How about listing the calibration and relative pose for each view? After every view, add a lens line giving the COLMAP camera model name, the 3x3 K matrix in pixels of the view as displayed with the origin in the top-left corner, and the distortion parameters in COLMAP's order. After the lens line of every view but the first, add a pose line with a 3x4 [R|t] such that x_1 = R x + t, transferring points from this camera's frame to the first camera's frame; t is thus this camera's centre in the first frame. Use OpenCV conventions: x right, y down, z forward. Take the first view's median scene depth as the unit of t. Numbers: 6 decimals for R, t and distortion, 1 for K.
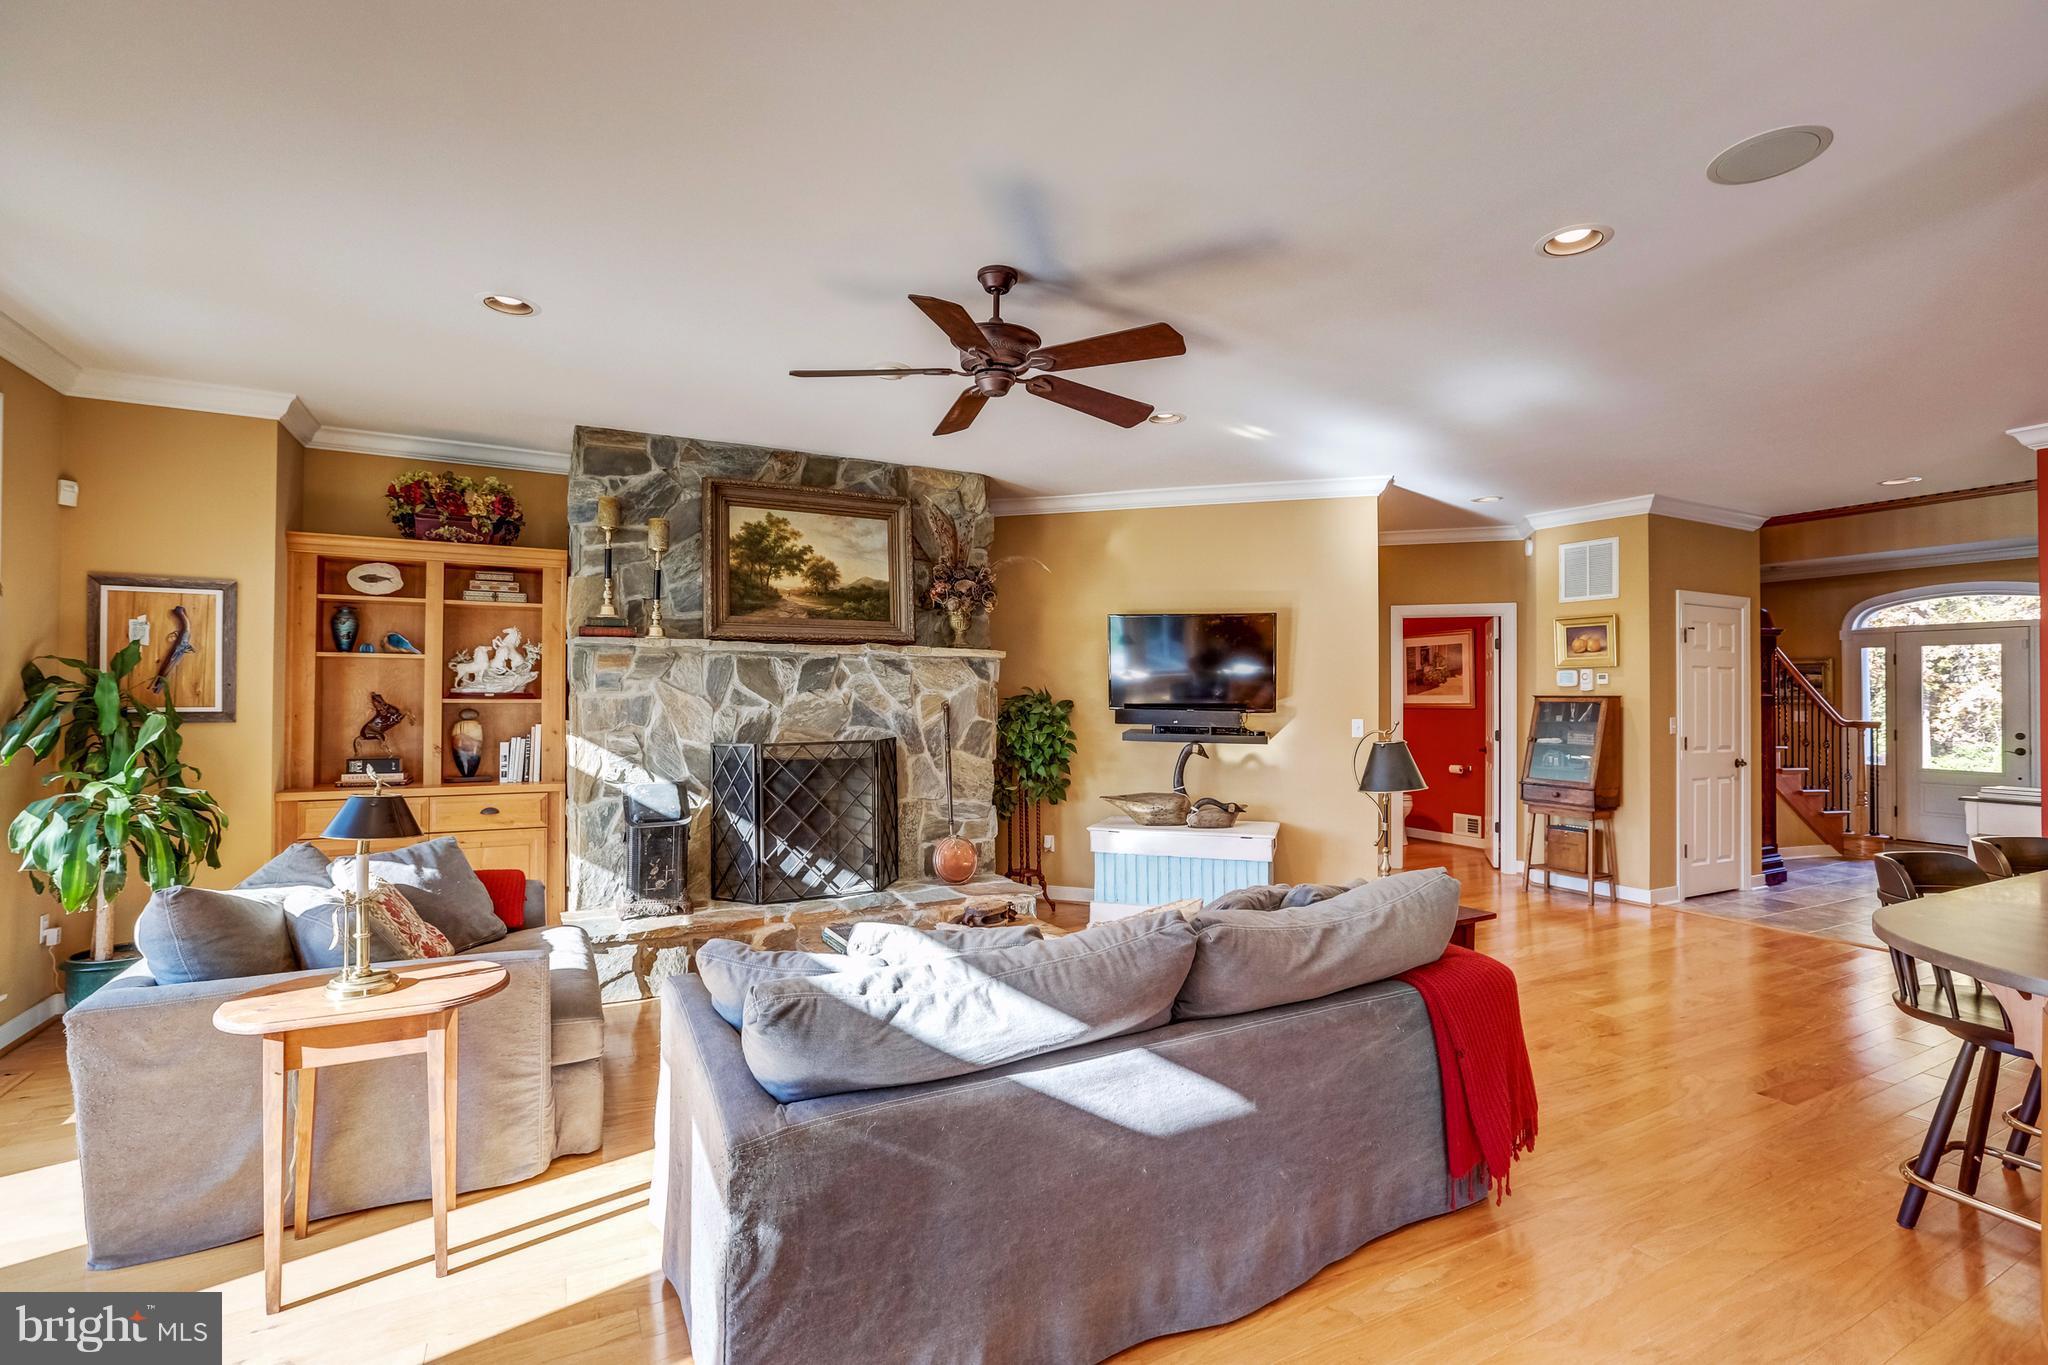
lens RADIAL K [[930.1, 0, 1018.2], [0, 930.1, 679.2], [0, 0, 1]] dist [-0.022037, 0.014359]
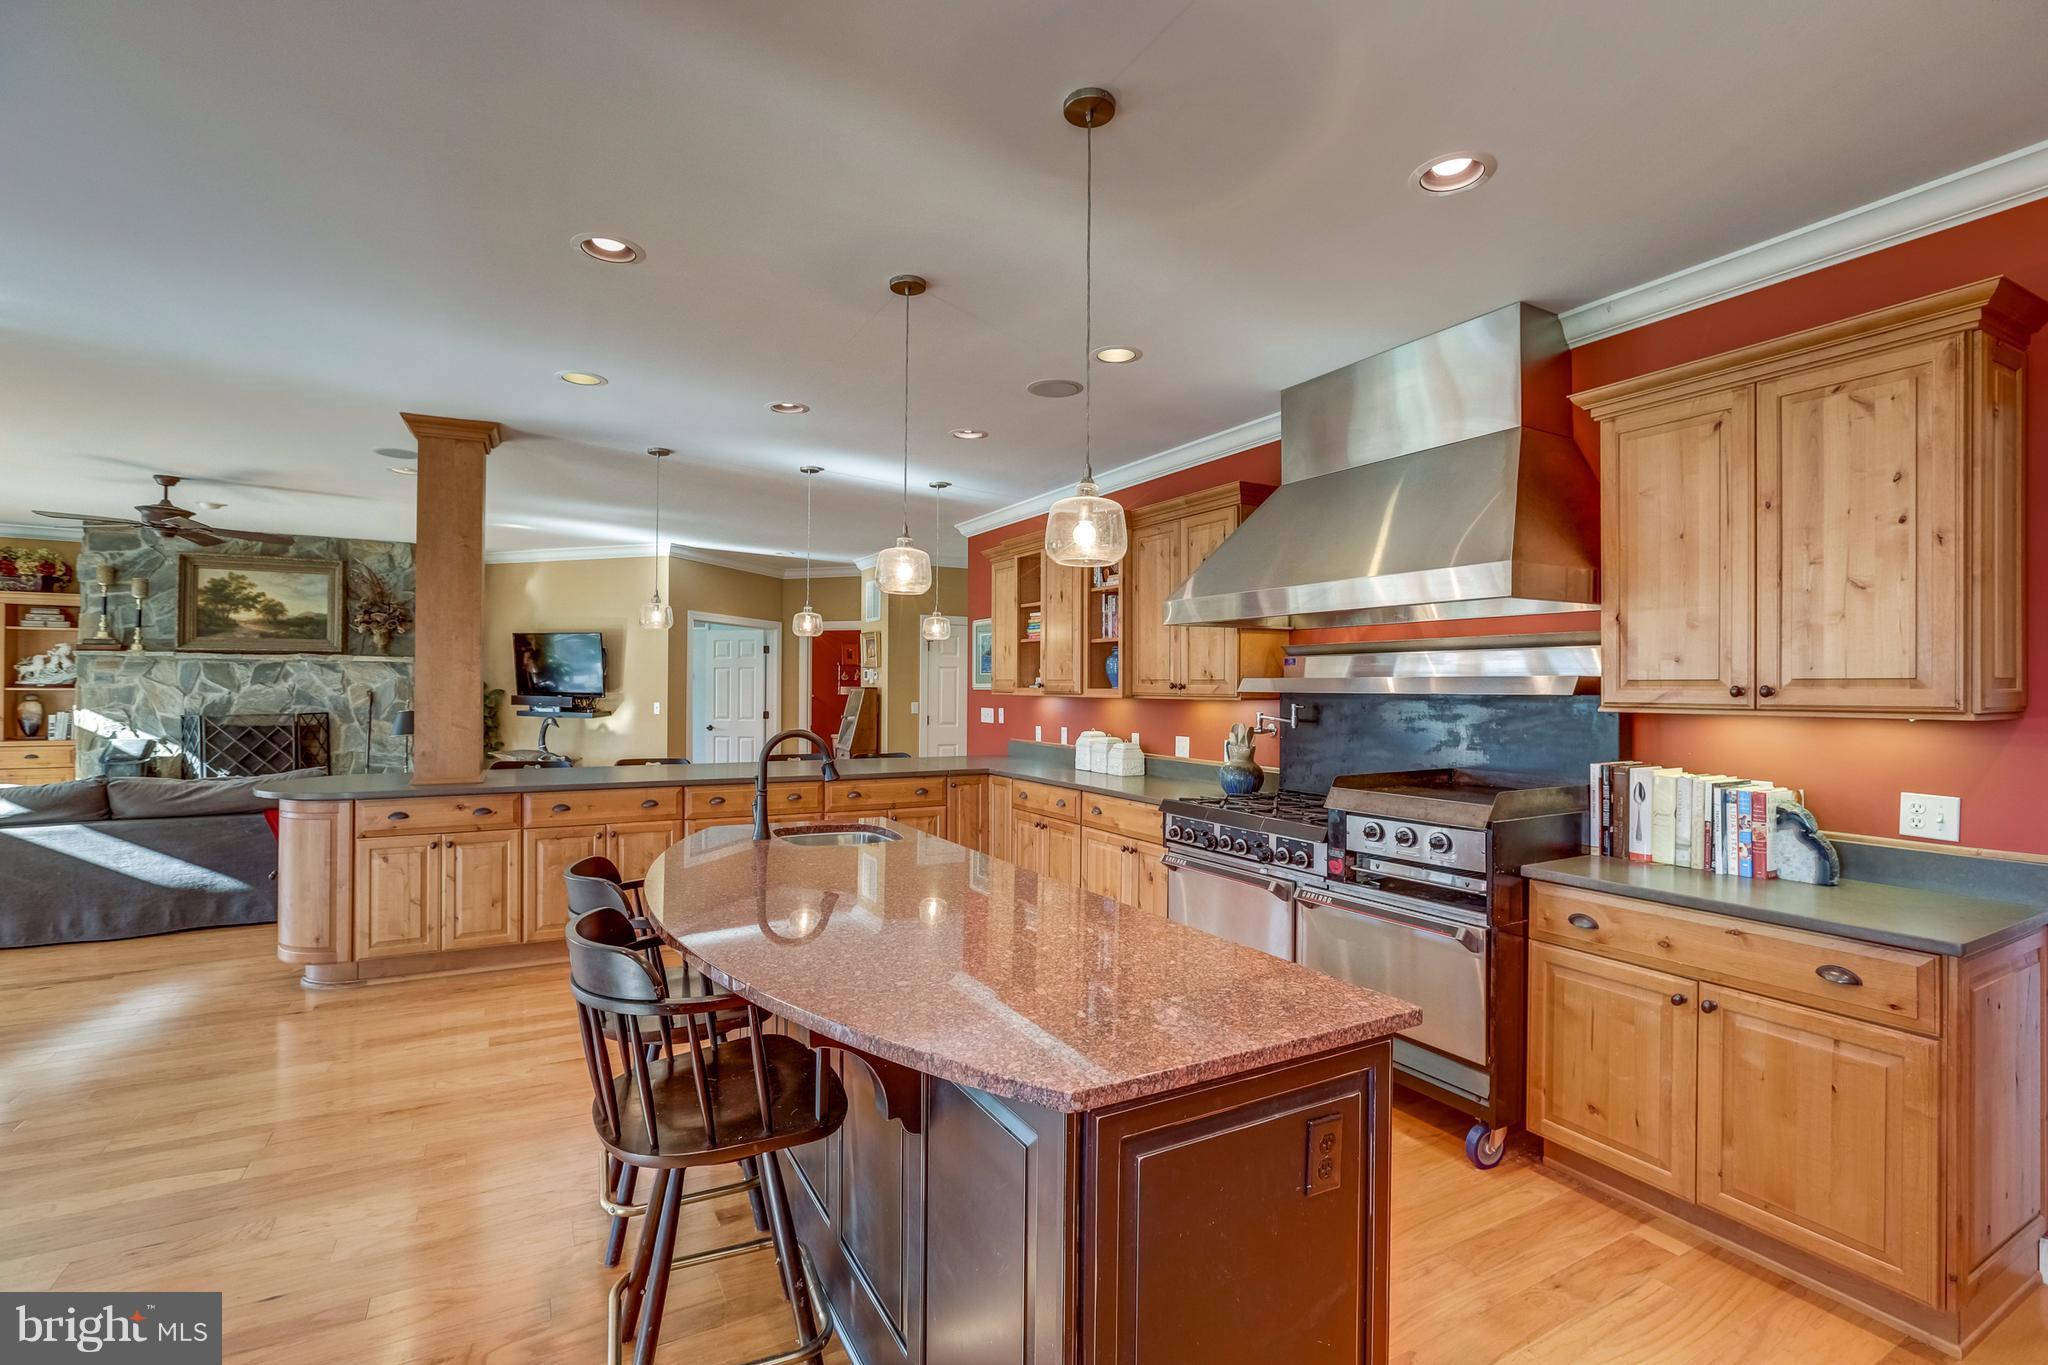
lens RADIAL K [[930.1, 0, 1018.2], [0, 930.1, 679.2], [0, 0, 1]] dist [-0.022037, 0.014359]
pose [[0.999399, 0.002157, 0.034607, 1.039897], [-0.002482, 0.999953, 0.009358, -0.012656], [-0.034585, -0.009439, 0.999357, -0.642619]]
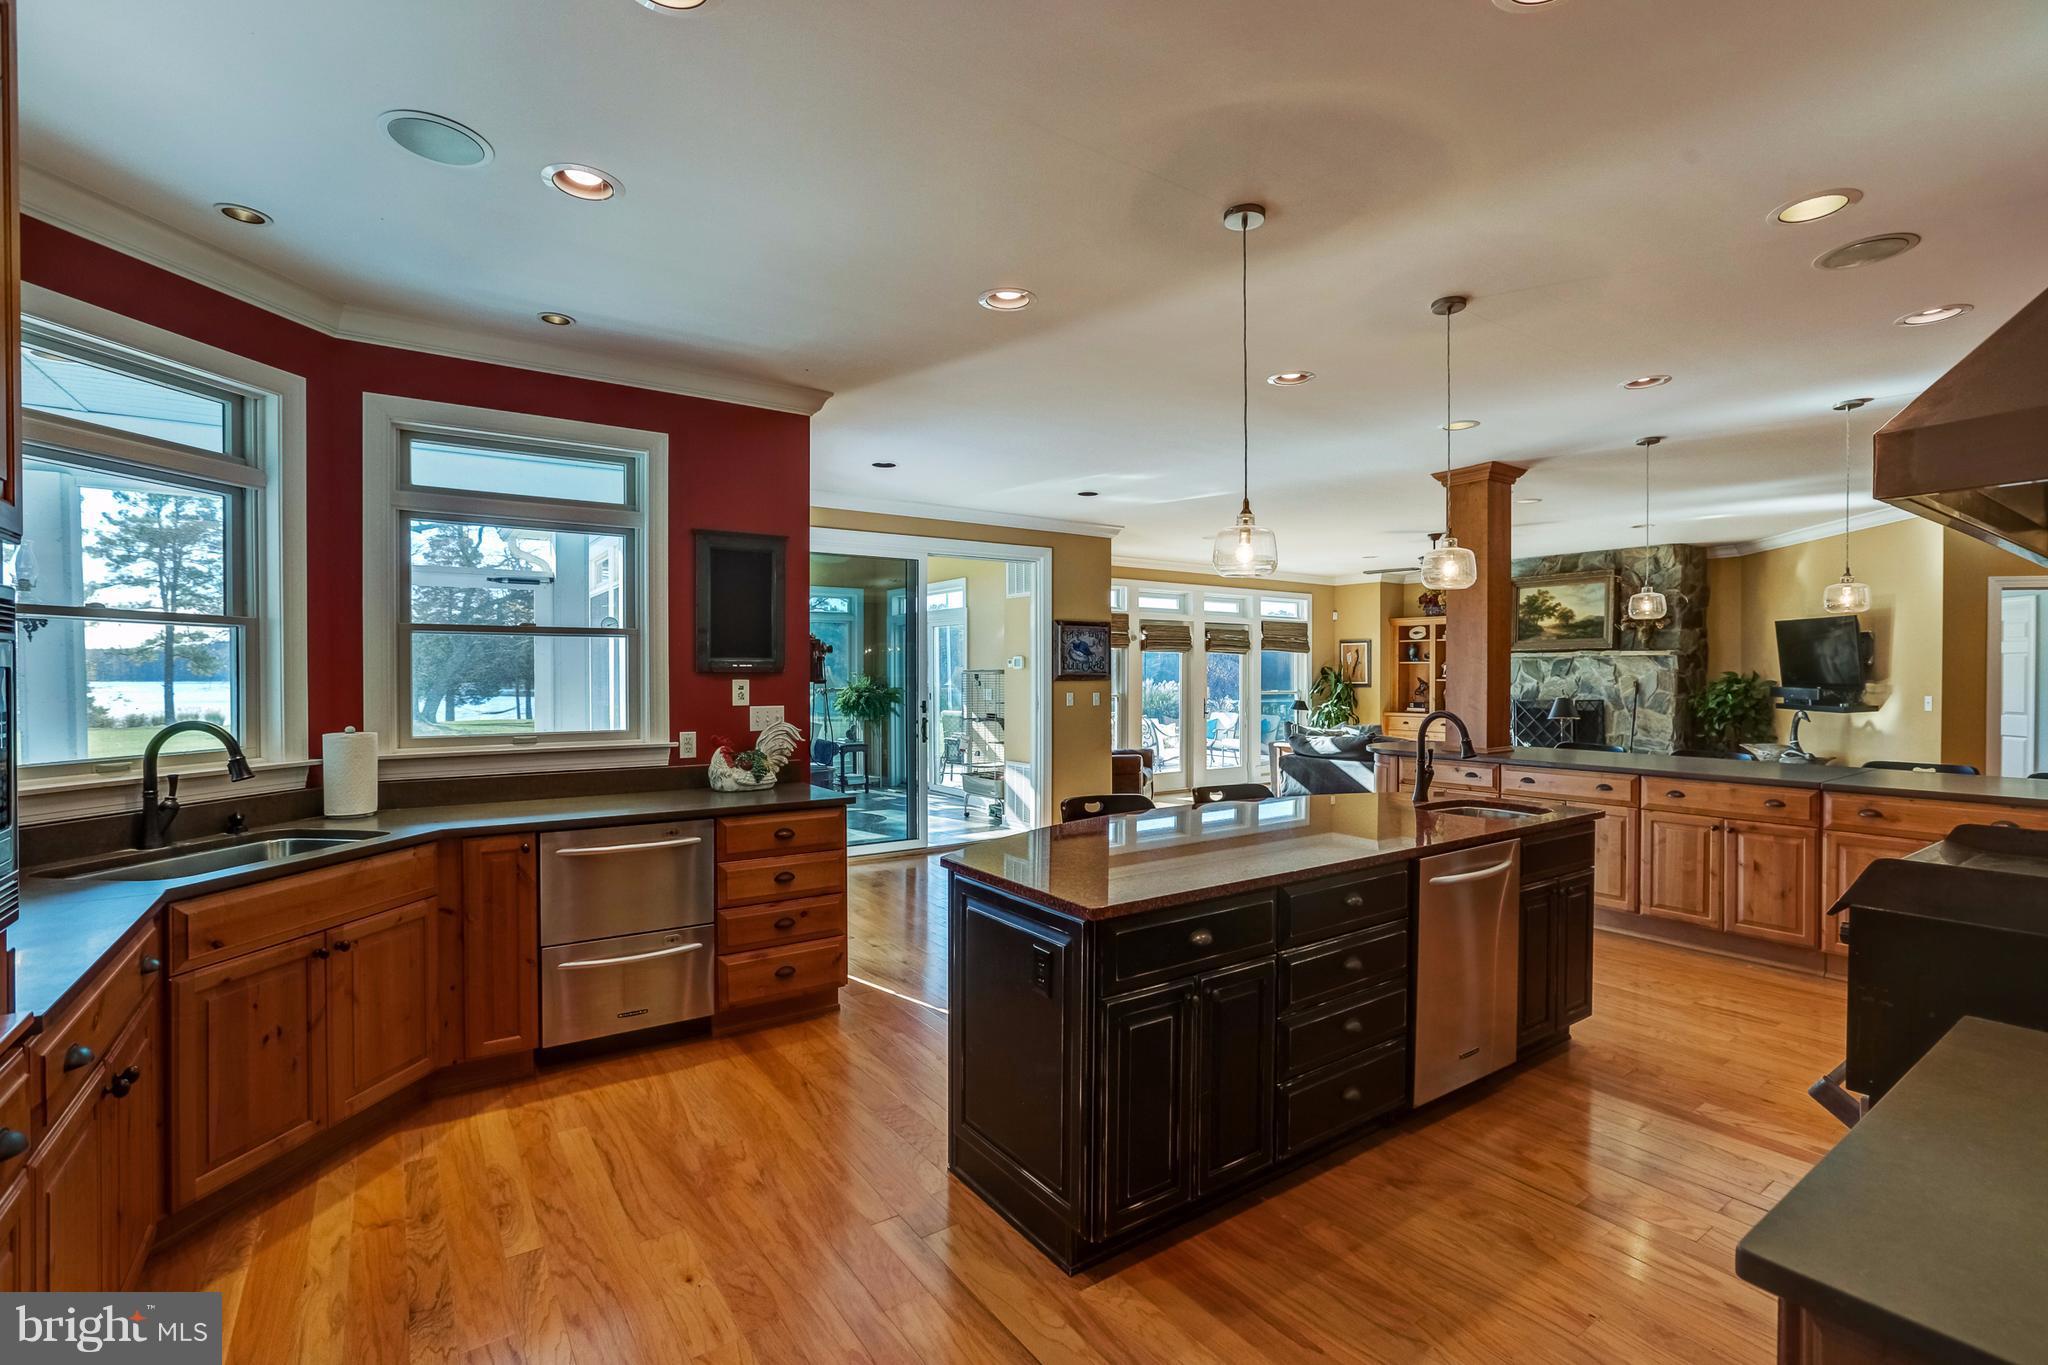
lens RADIAL K [[936.5, 0, 1014.7], [0, 936.5, 690.4], [0, 0, 1]] dist [-0.021609, 0.000157]
pose [[0.125983, 0.011711, -0.991963, 1.642244], [0.018609, 0.999726, 0.014166, -0.005295], [0.991858, -0.020244, 0.125730, -0.420511]]
